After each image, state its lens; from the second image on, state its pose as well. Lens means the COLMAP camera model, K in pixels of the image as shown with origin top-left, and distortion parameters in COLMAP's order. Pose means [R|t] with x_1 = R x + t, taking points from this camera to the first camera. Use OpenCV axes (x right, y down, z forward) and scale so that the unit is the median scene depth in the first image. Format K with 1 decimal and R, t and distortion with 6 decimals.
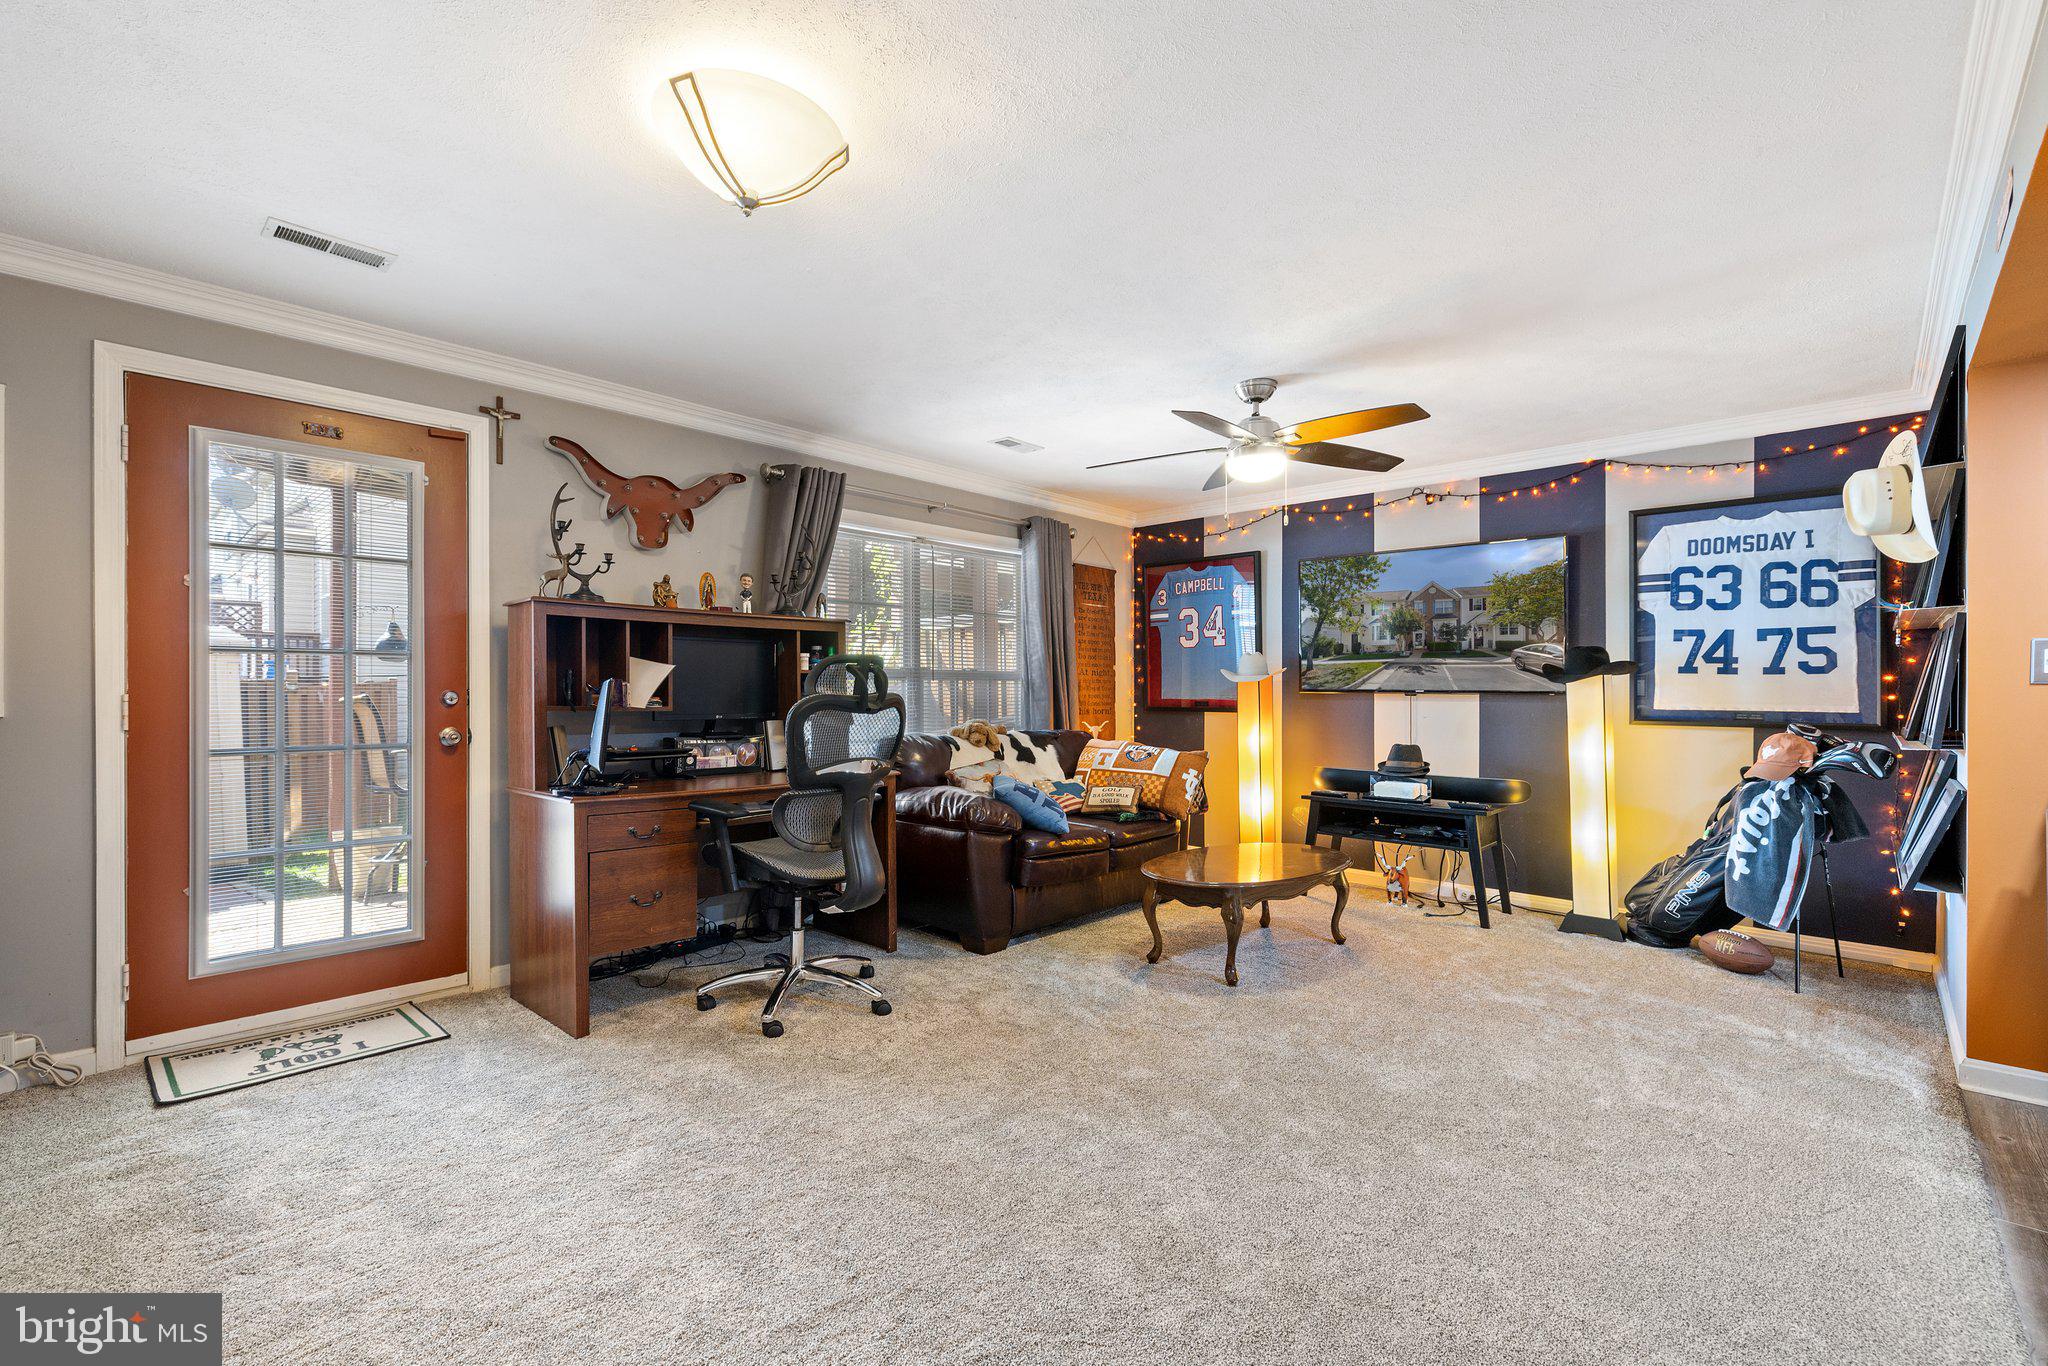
lens RADIAL K [[897.2, 0, 980.7], [0, 897.2, 692.4], [0, 0, 1]] dist [0.002627, 0.000012]
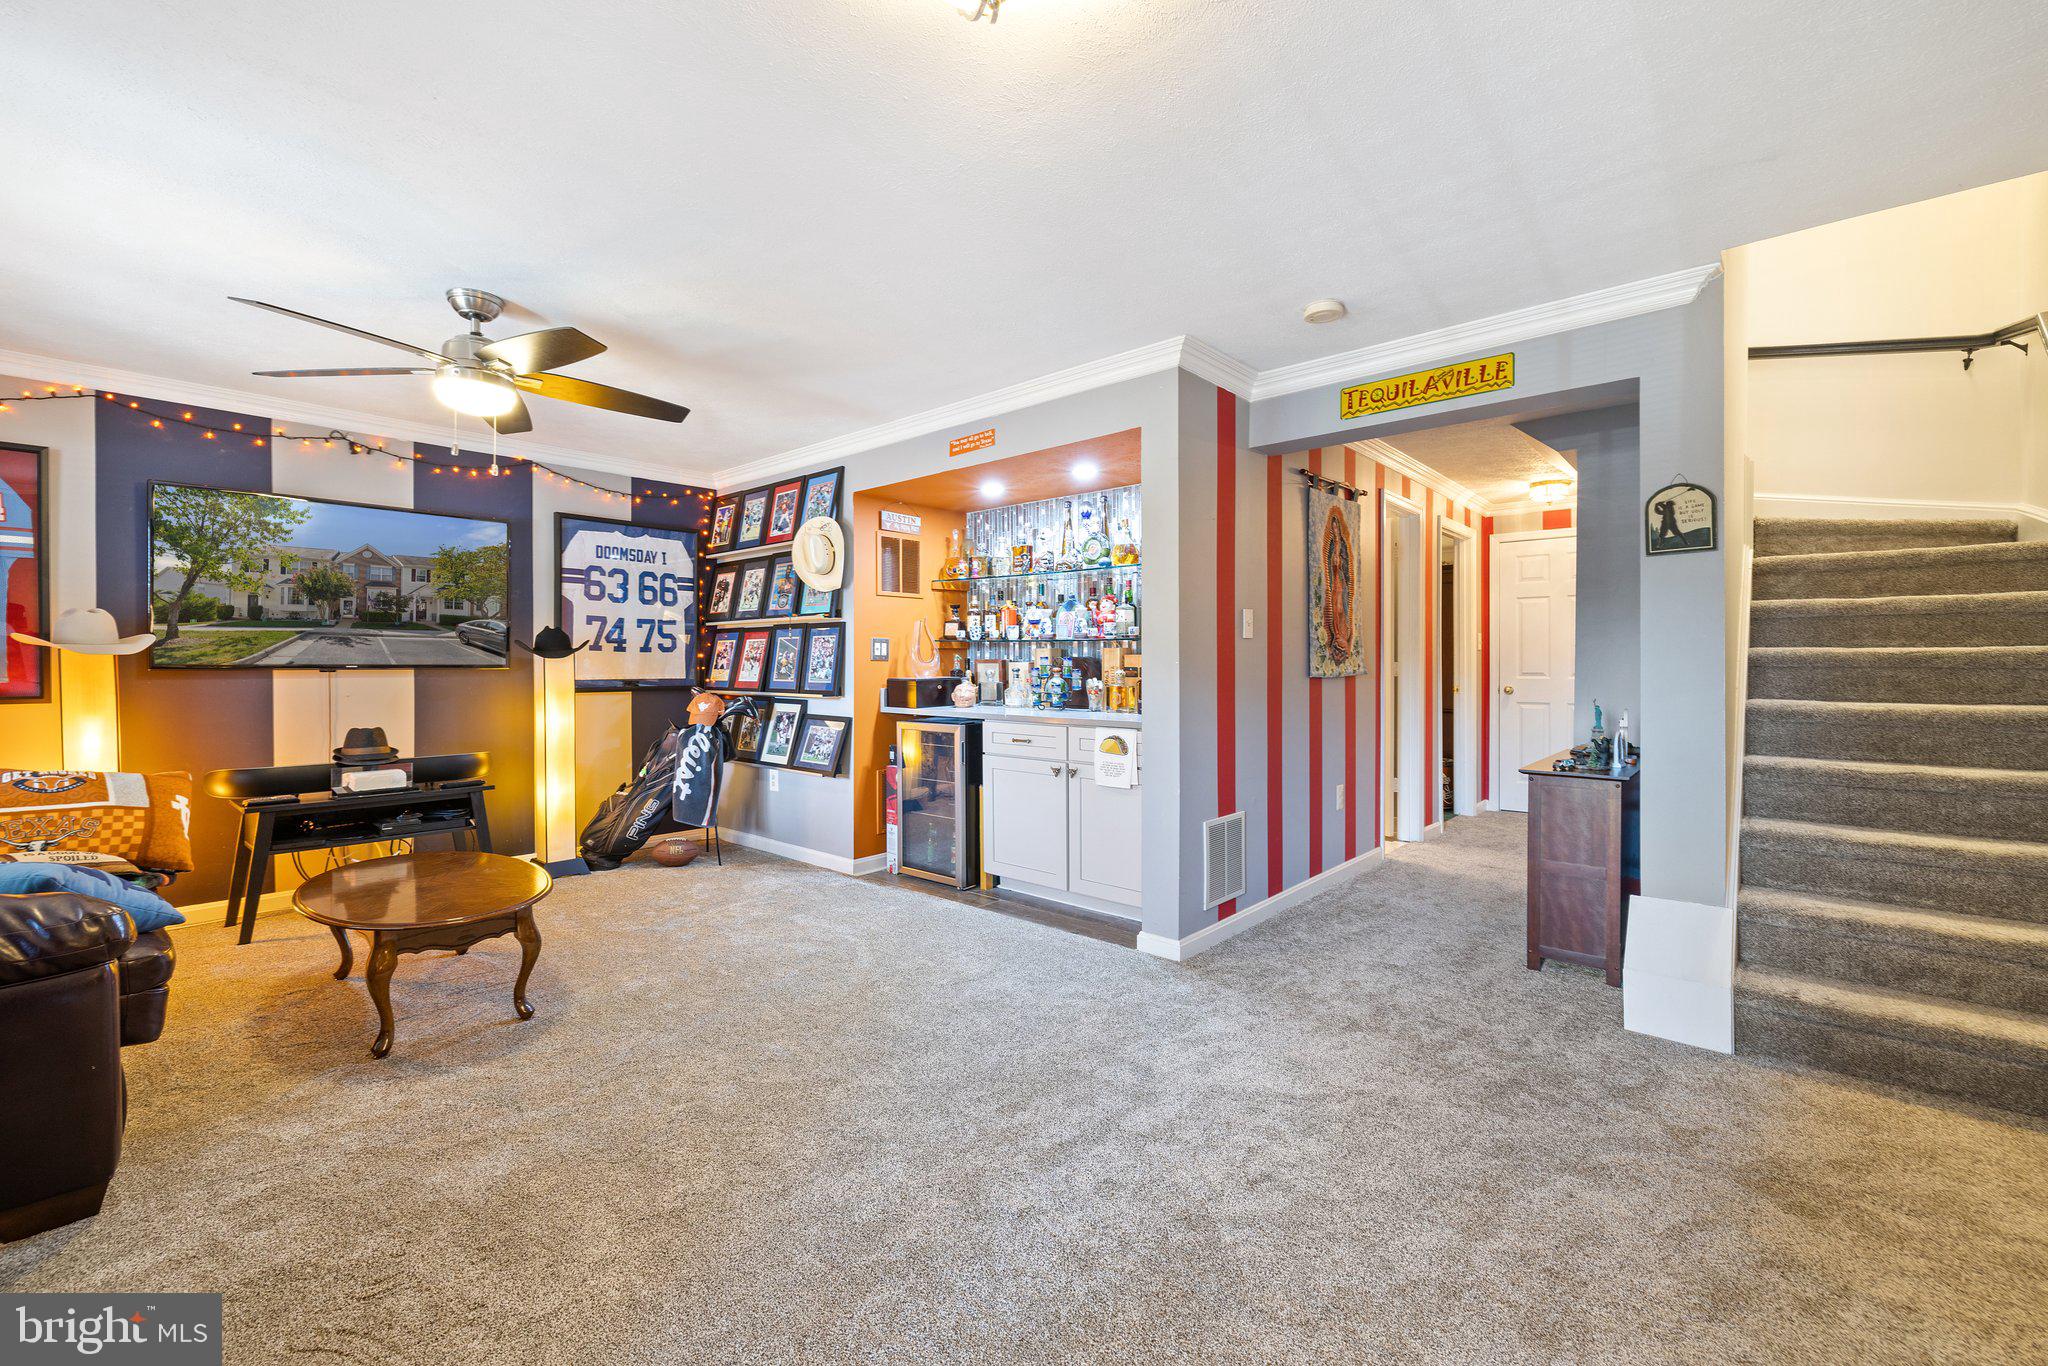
lens RADIAL K [[856.8, 0, 1003.8], [0, 856.8, 671.6], [0, 0, 1]] dist [-0.002212, -0.000227]
pose [[-0.040062, -0.015372, 0.999079, -0.442825], [0.004160, 0.999870, 0.015551, -0.008125], [-0.999189, 0.004779, -0.039993, 0.481478]]
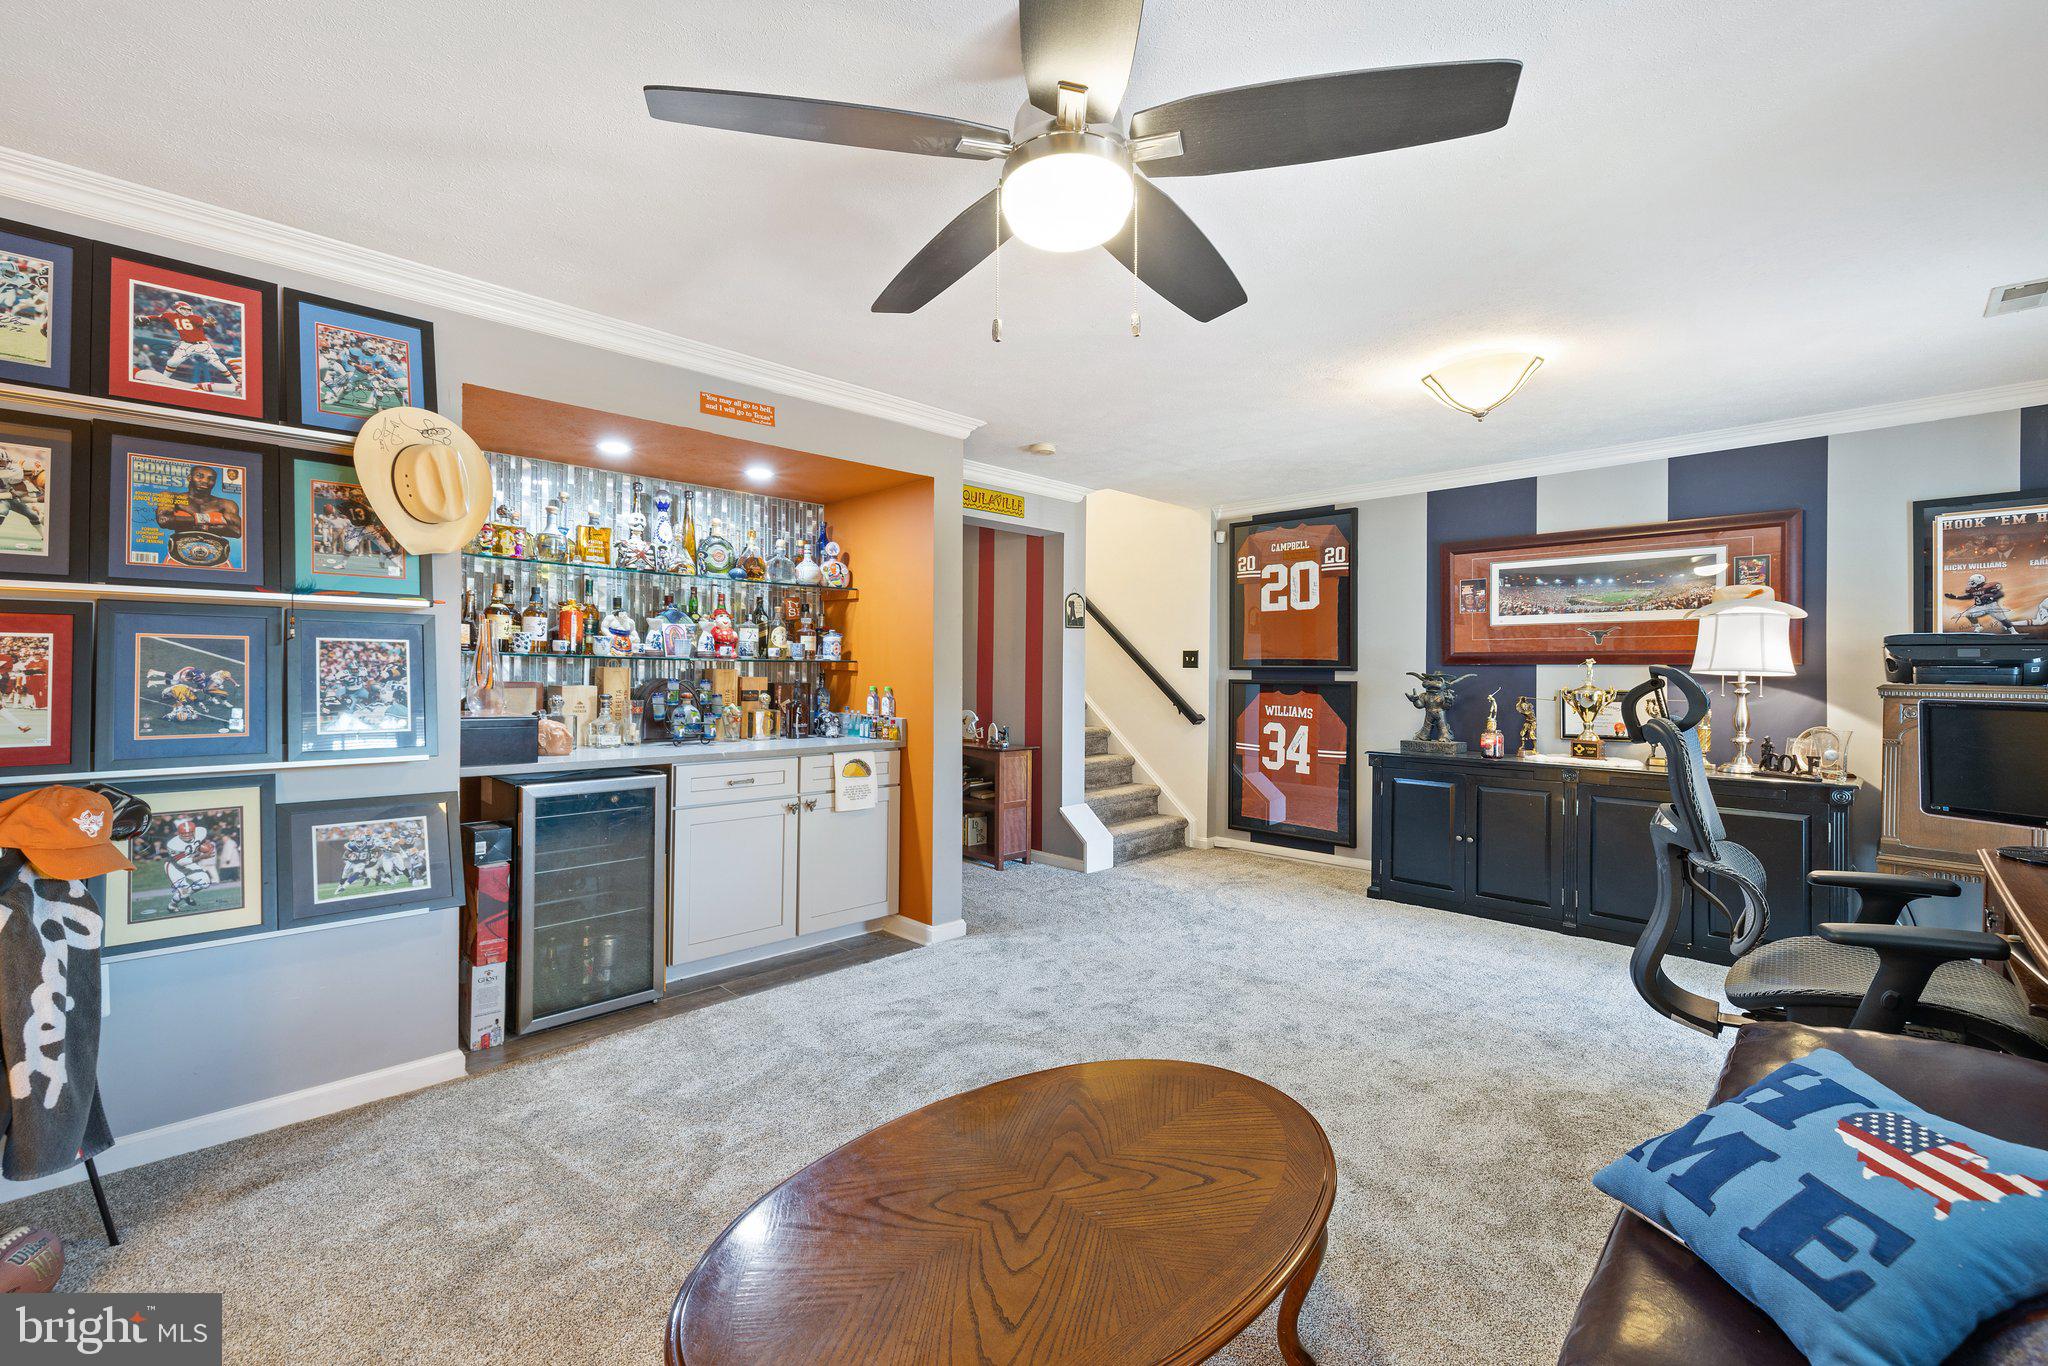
lens RADIAL K [[856.8, 0, 1003.8], [0, 856.8, 671.6], [0, 0, 1]] dist [-0.002212, -0.000227]
pose [[-0.999772, -0.012382, 0.017417, 0.292206], [-0.012322, 0.999918, 0.003514, -0.024510], [-0.017459, 0.003298, -0.999842, 1.250564]]
